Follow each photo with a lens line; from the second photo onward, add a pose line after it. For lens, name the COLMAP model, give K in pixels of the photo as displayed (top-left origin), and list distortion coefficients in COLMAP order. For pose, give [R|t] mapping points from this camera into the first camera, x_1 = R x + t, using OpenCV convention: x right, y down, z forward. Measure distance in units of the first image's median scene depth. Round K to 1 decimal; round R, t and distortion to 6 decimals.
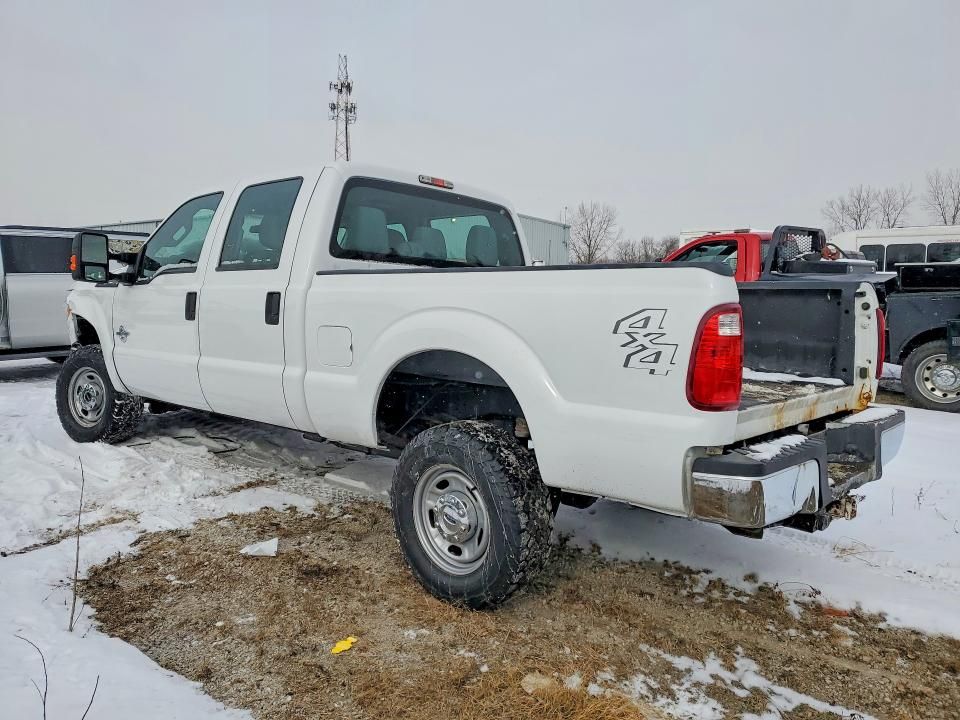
lens RADIAL K [[734.1, 0, 480.0], [0, 734.1, 360.0], [0, 0, 1]] dist [0.005321, 0.004742]
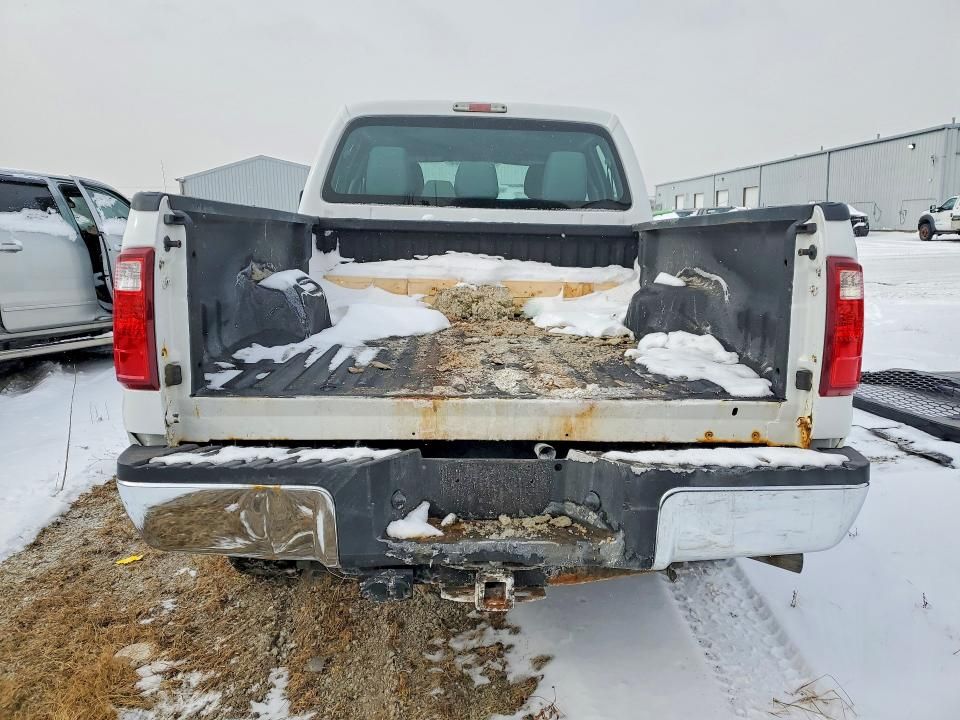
lens RADIAL K [[734.1, 0, 480.0], [0, 734.1, 360.0], [0, 0, 1]] dist [0.005321, 0.004742]
pose [[0.704720, 0.104563, -0.701738, 0.750856], [-0.056048, 0.994194, 0.091854, -0.032588], [0.707268, -0.025401, 0.706489, 0.485663]]
